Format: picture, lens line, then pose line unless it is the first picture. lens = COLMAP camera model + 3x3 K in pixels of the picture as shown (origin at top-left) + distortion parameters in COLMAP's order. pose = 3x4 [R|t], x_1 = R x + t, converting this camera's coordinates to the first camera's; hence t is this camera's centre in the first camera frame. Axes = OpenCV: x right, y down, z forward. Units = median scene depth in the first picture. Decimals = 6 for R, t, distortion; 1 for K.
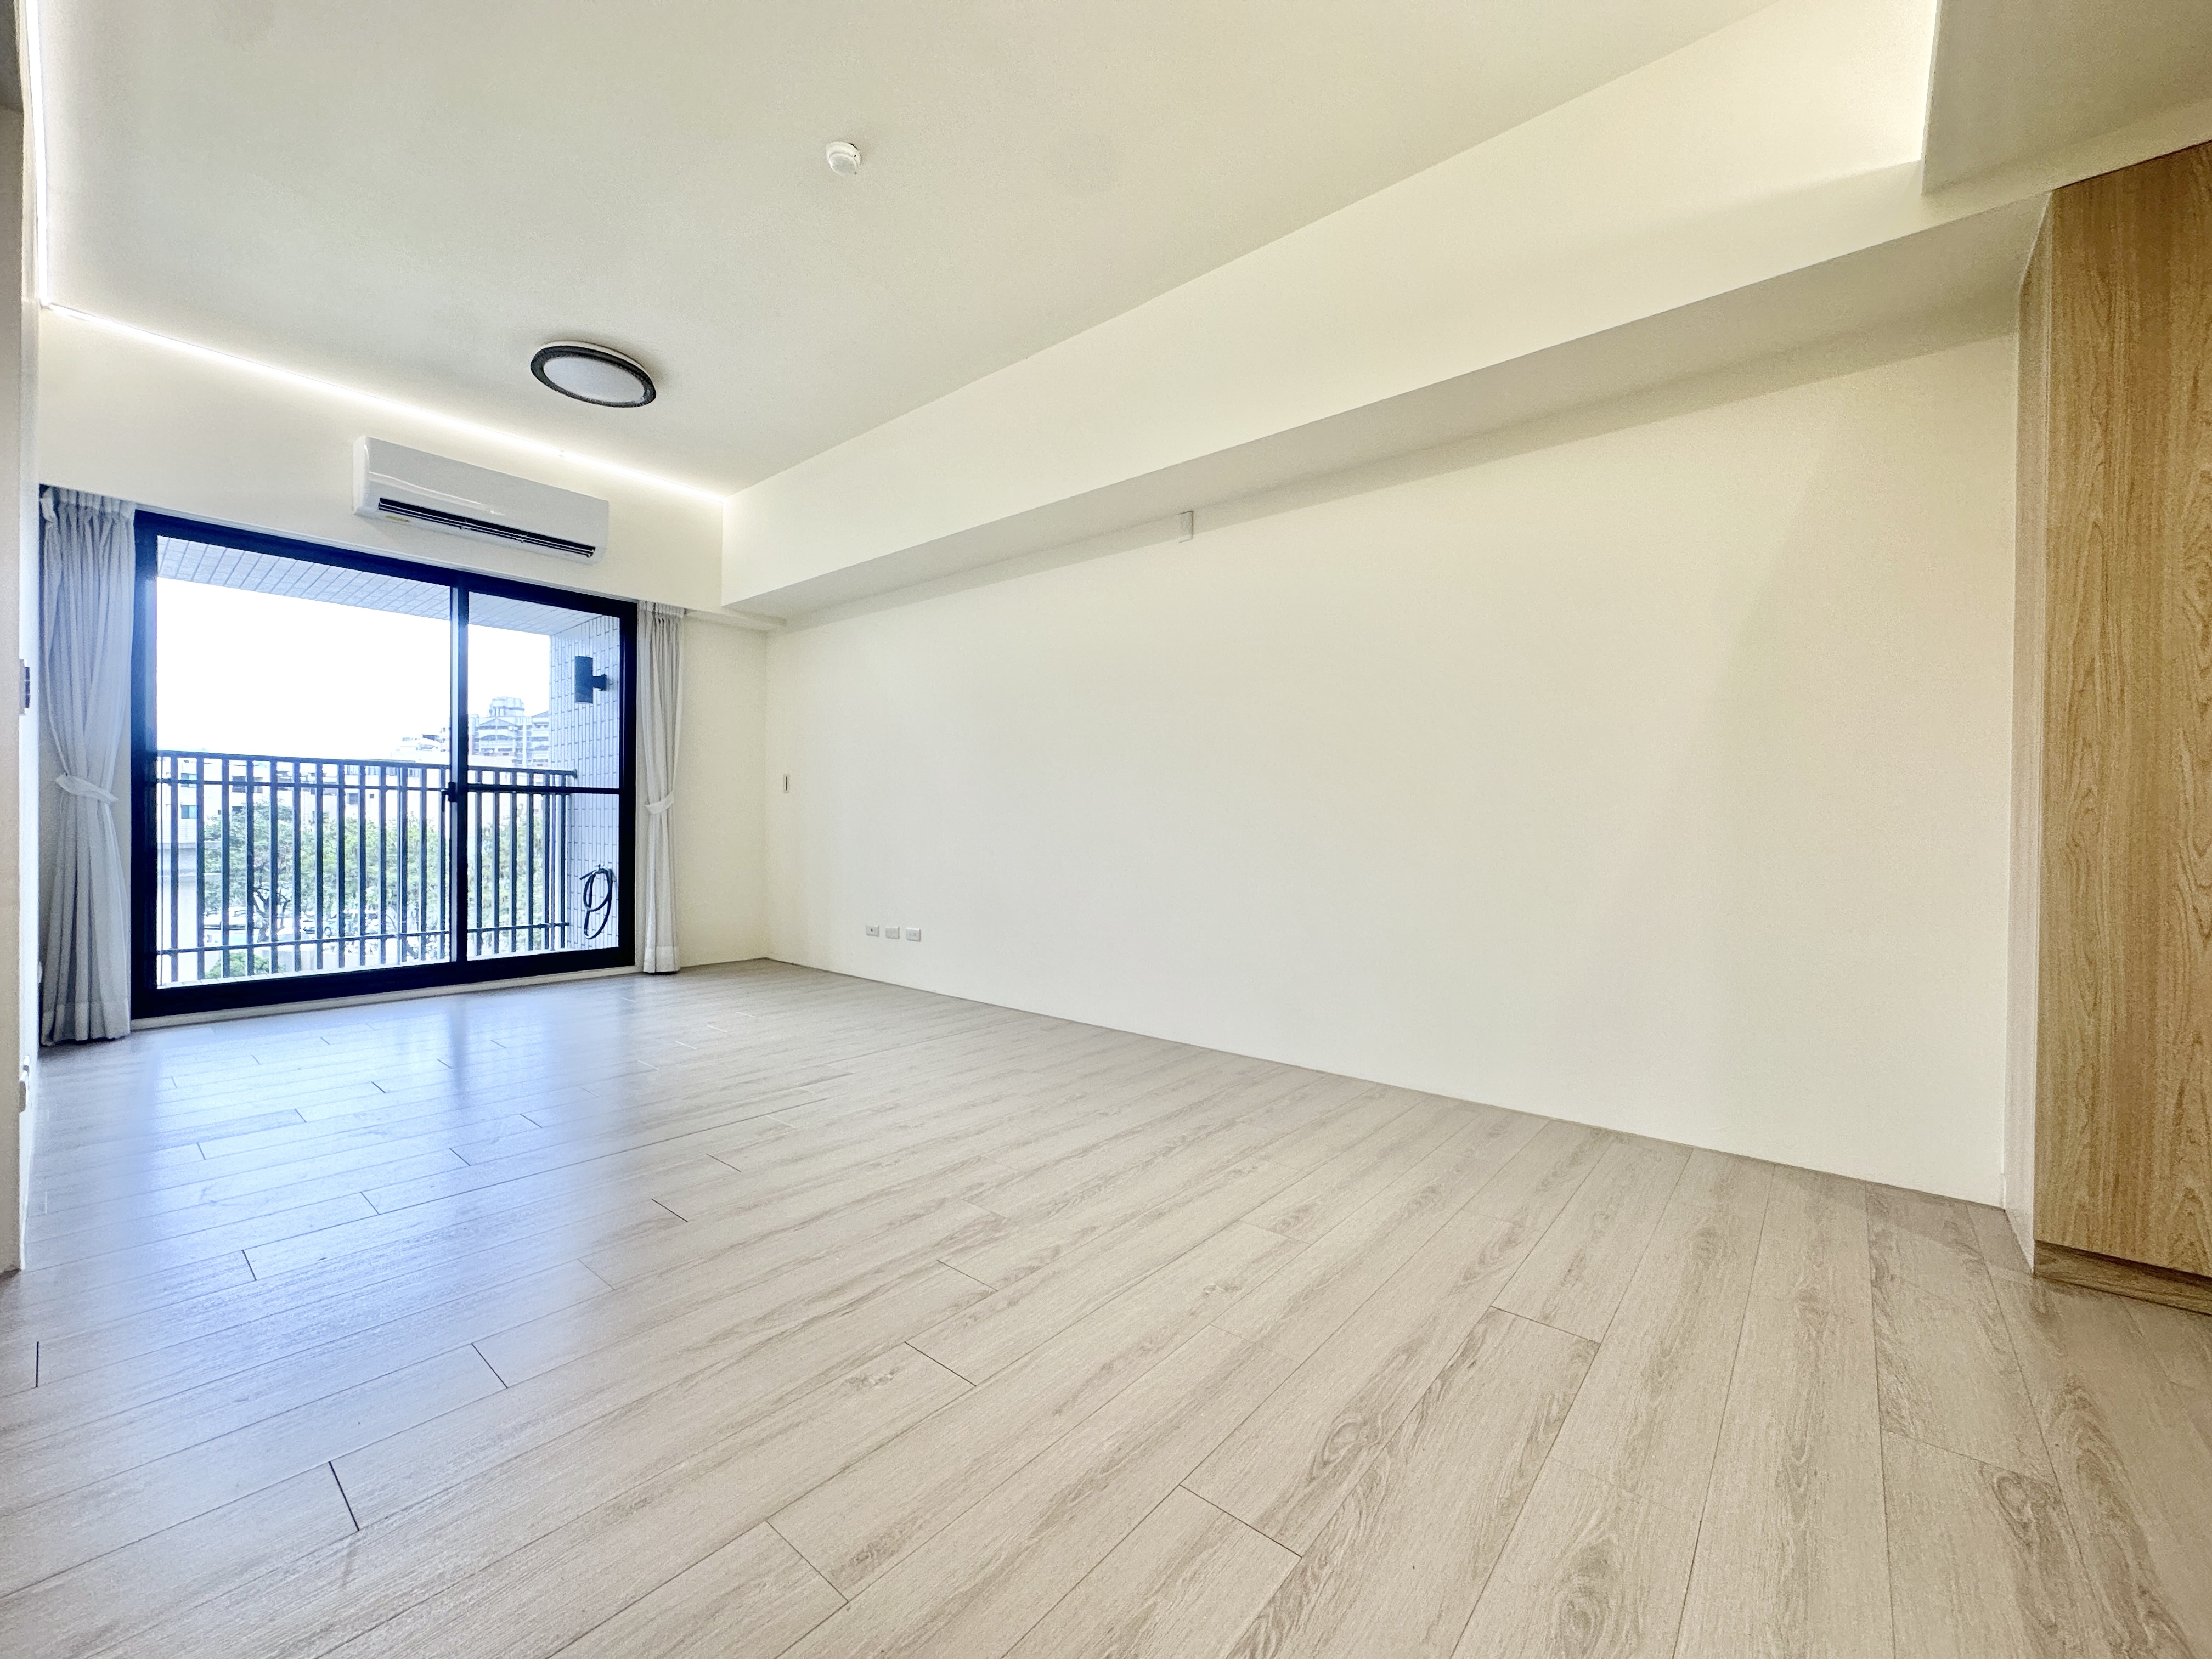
lens RADIAL K [[963.9, 0, 1115.8], [0, 963.9, 838.6], [0, 0, 1]] dist [-0.001105, -0.000060]
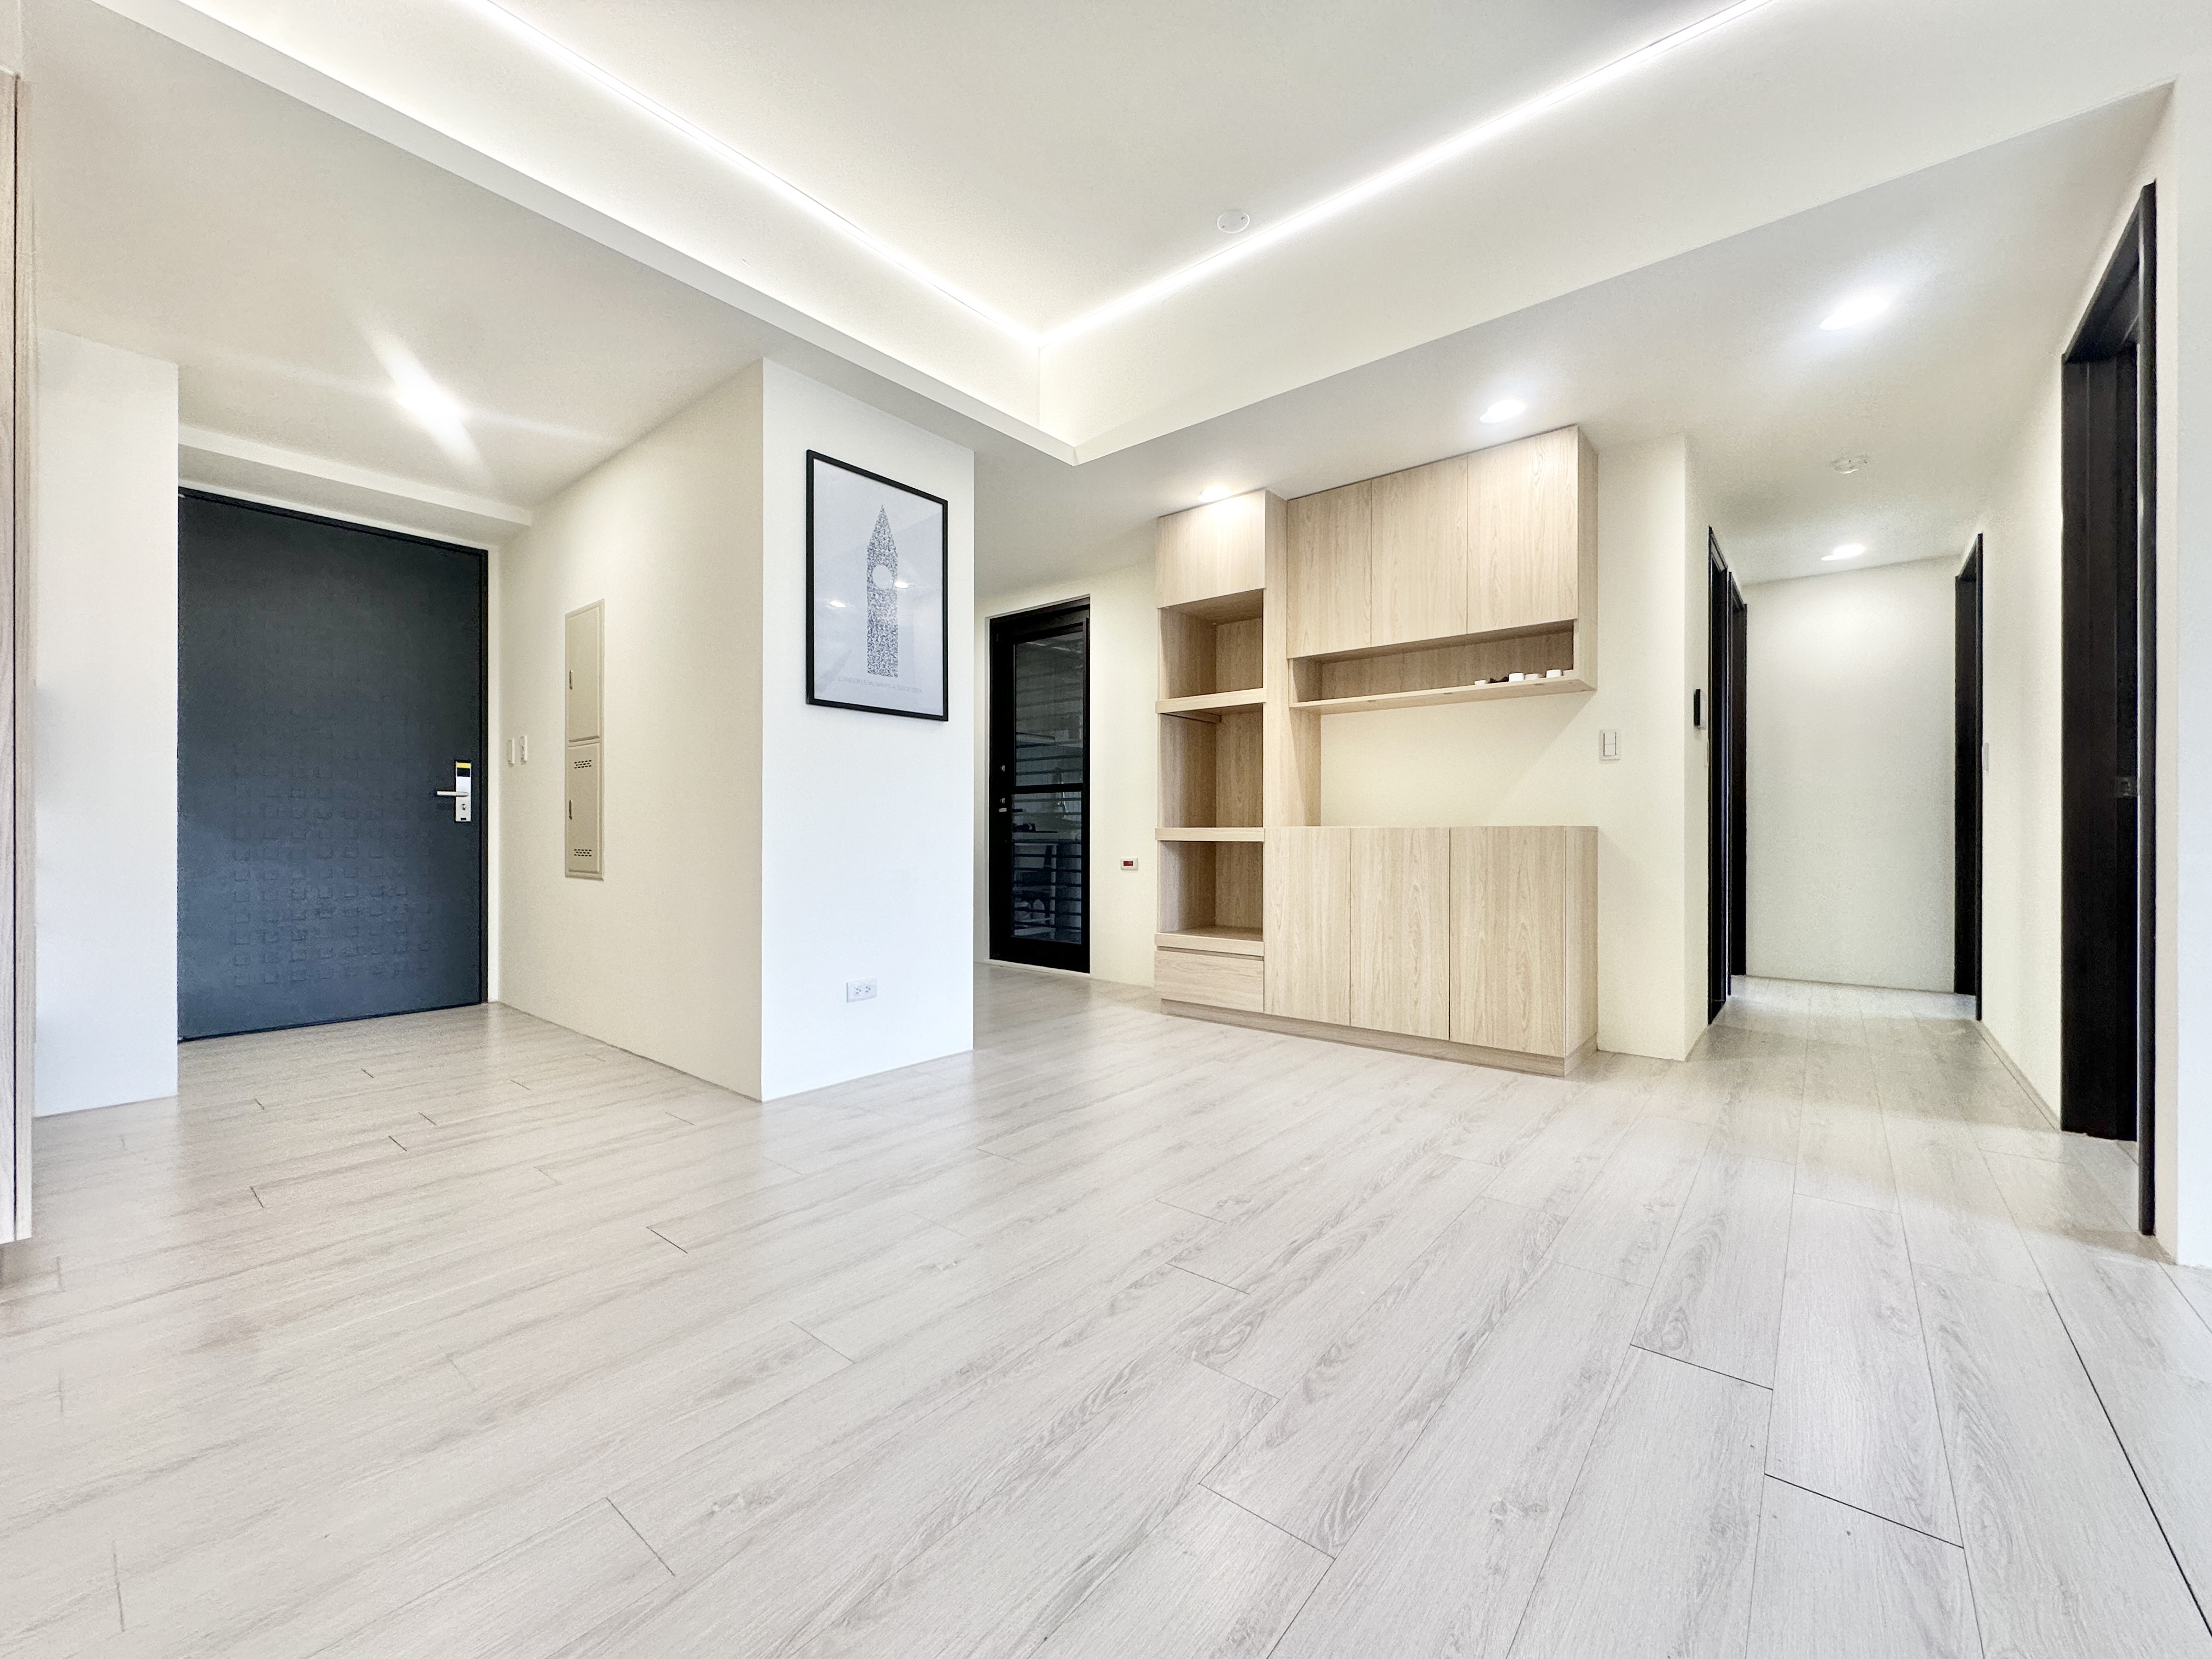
lens RADIAL K [[832.5, 0, 1106.0], [0, 832.5, 829.5], [0, 0, 1]] dist [0.016886, 0.000016]
pose [[-0.999941, -0.010575, -0.002303, -0.022986], [-0.010599, 0.999884, 0.010980, 0.005334], [0.002186, 0.011004, -0.999937, 0.790360]]
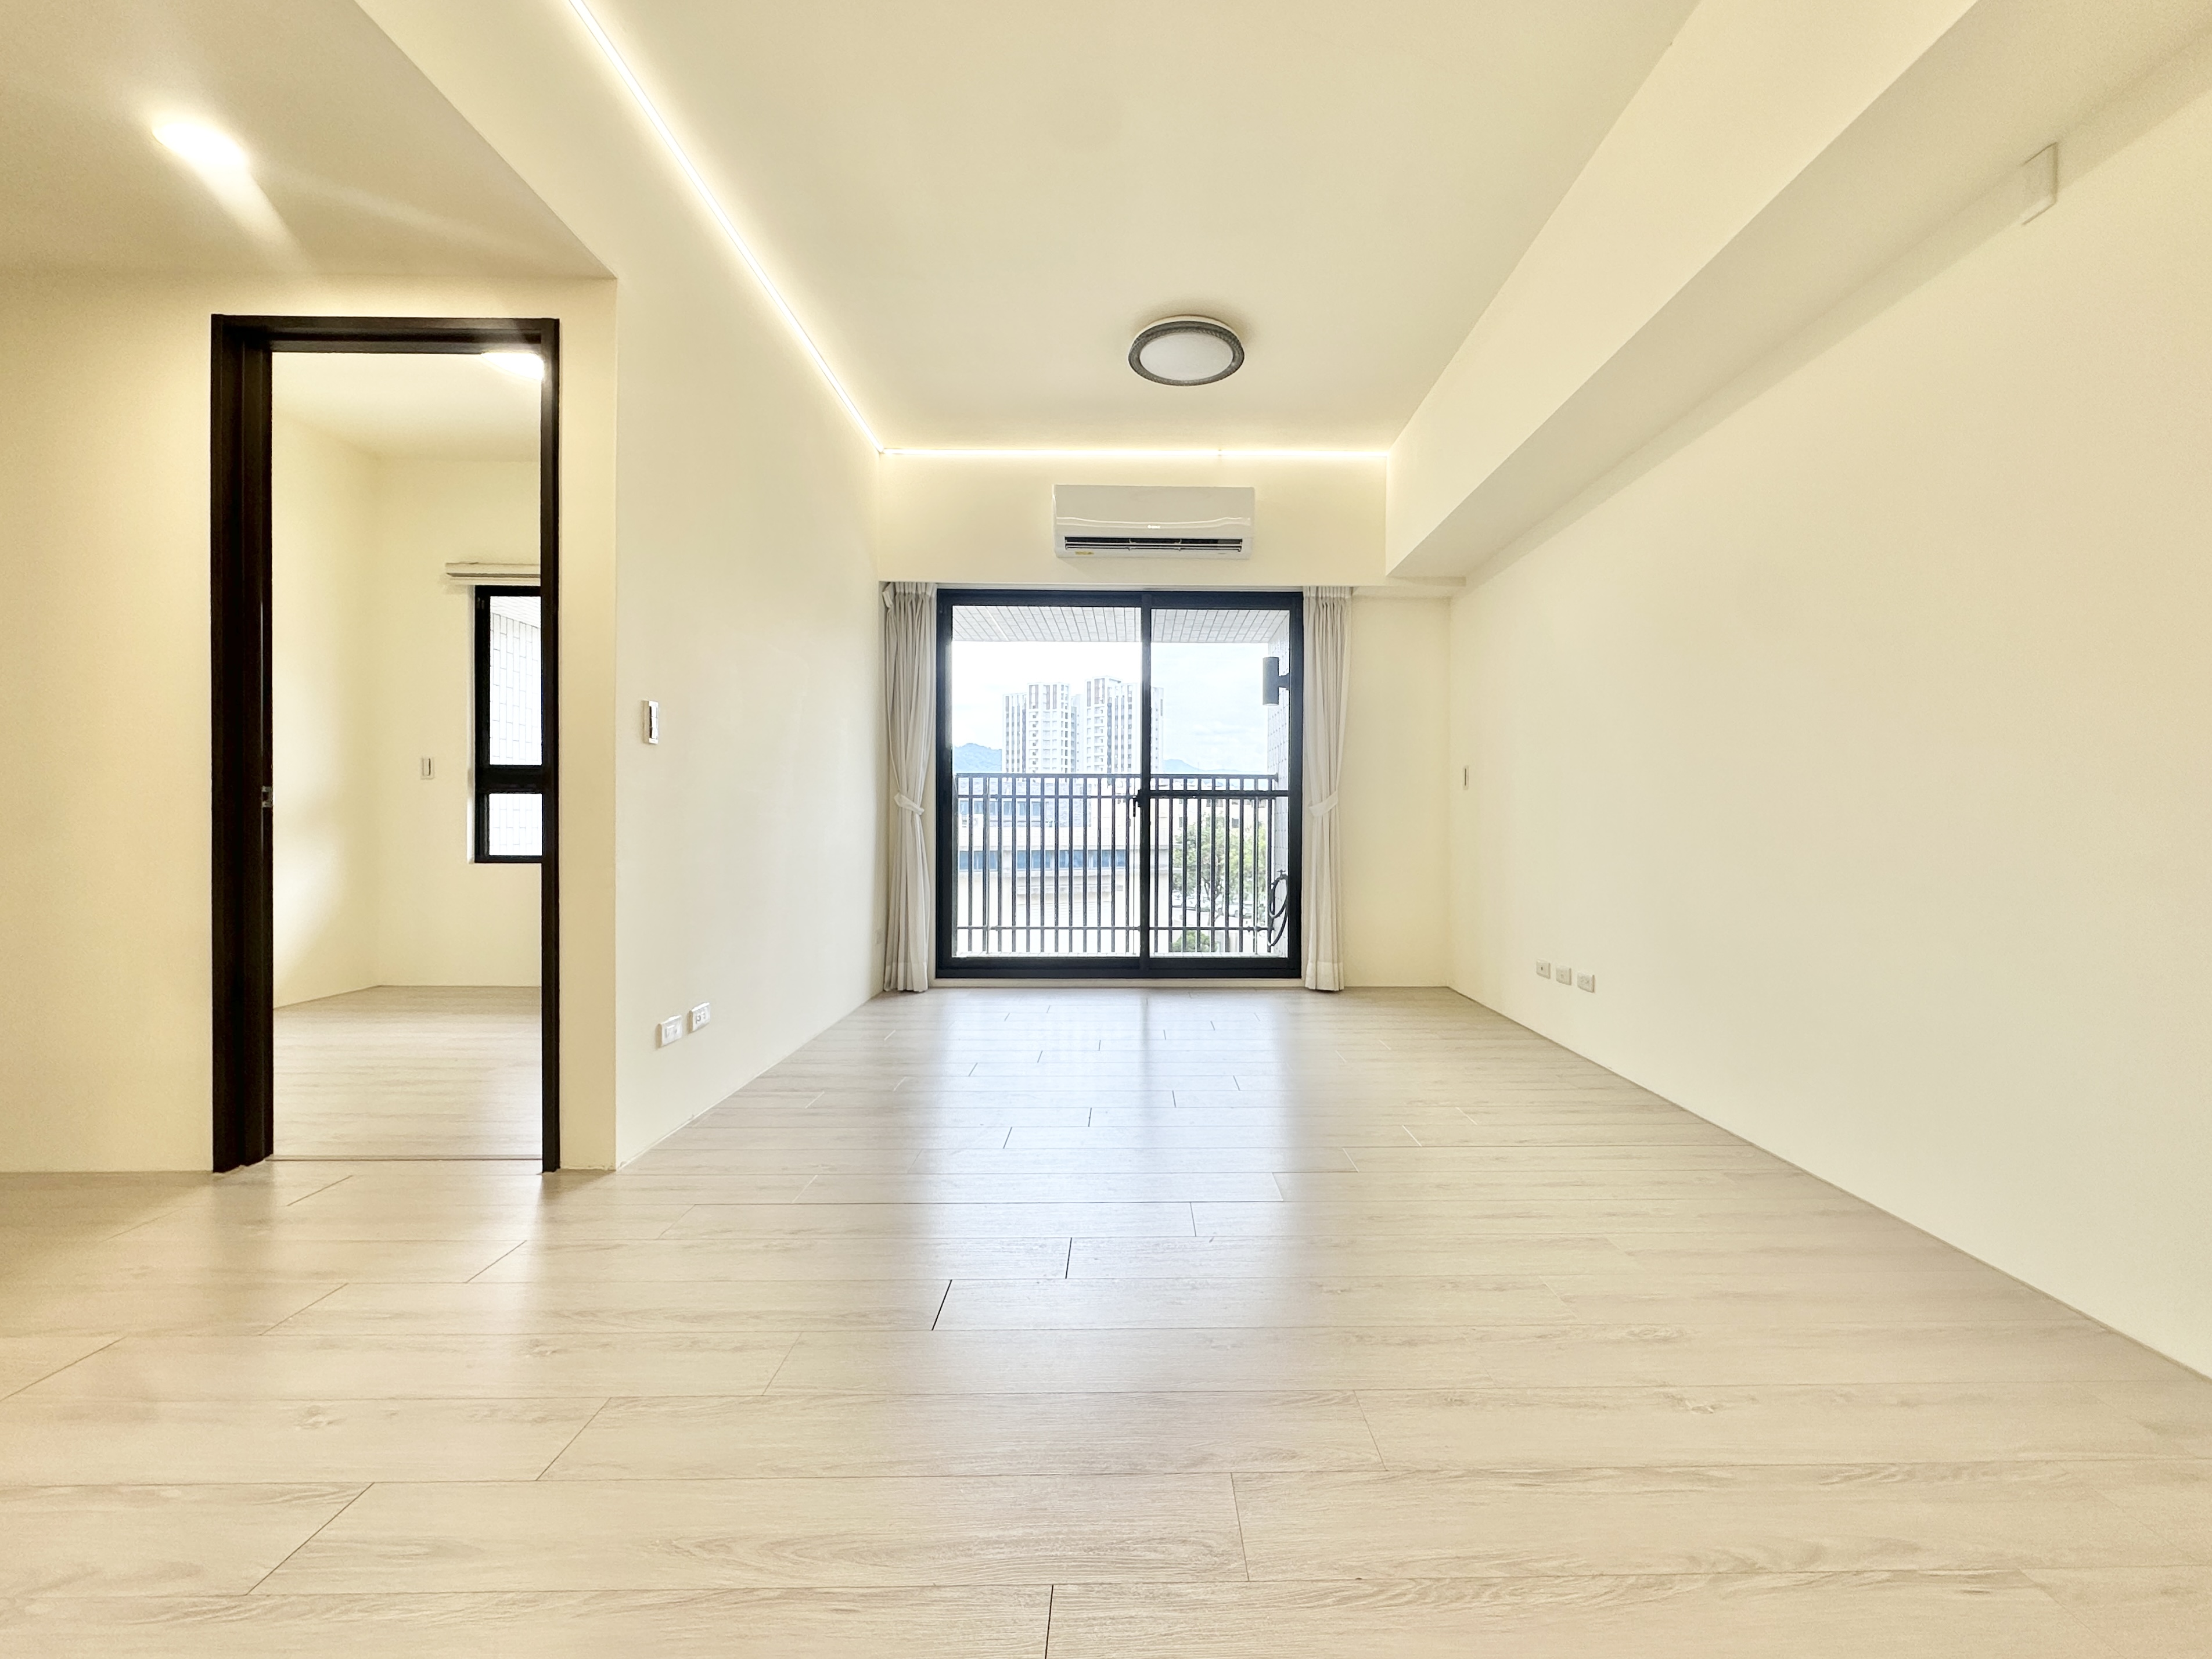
lens RADIAL K [[963.9, 0, 1115.8], [0, 963.9, 838.6], [0, 0, 1]] dist [-0.001105, -0.000060]
pose [[0.632045, 0.001924, -0.774929, 0.124895], [-0.006814, 0.999972, -0.003076, -0.000362], [0.774902, 0.007224, 0.632040, 0.301519]]
